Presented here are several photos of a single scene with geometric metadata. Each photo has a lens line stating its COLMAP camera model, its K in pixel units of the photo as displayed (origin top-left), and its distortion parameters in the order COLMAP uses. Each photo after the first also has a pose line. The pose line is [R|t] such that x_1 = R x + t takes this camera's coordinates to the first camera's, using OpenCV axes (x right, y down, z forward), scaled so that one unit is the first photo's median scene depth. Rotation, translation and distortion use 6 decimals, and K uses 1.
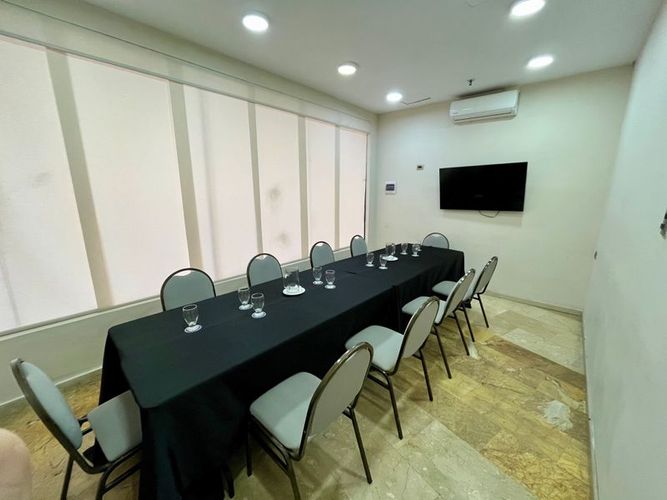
lens RADIAL K [[270.7, 0, 333.2], [0, 270.7, 249.9], [0, 0, 1]] dist [0.000923, 0.000822]
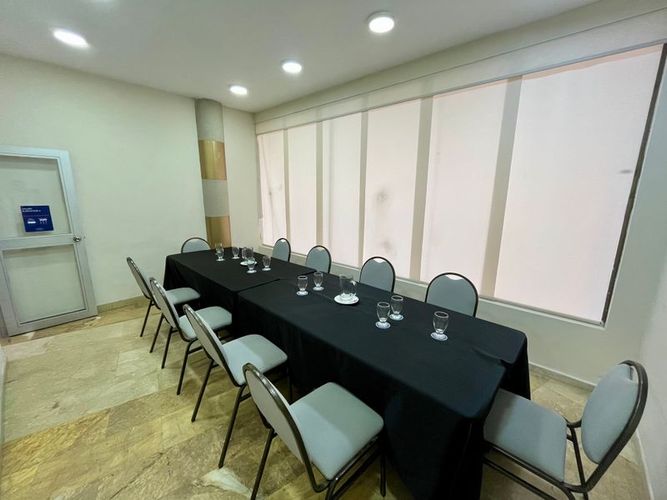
lens RADIAL K [[270.7, 0, 332.3], [0, 270.7, 247.3], [0, 0, 1]] dist [0.000923, 0.000822]
pose [[-0.016414, 0.199579, -0.979744, 0.906010], [-0.228674, 0.953156, 0.197994, -0.228377], [0.973365, 0.227292, 0.029993, 1.023859]]
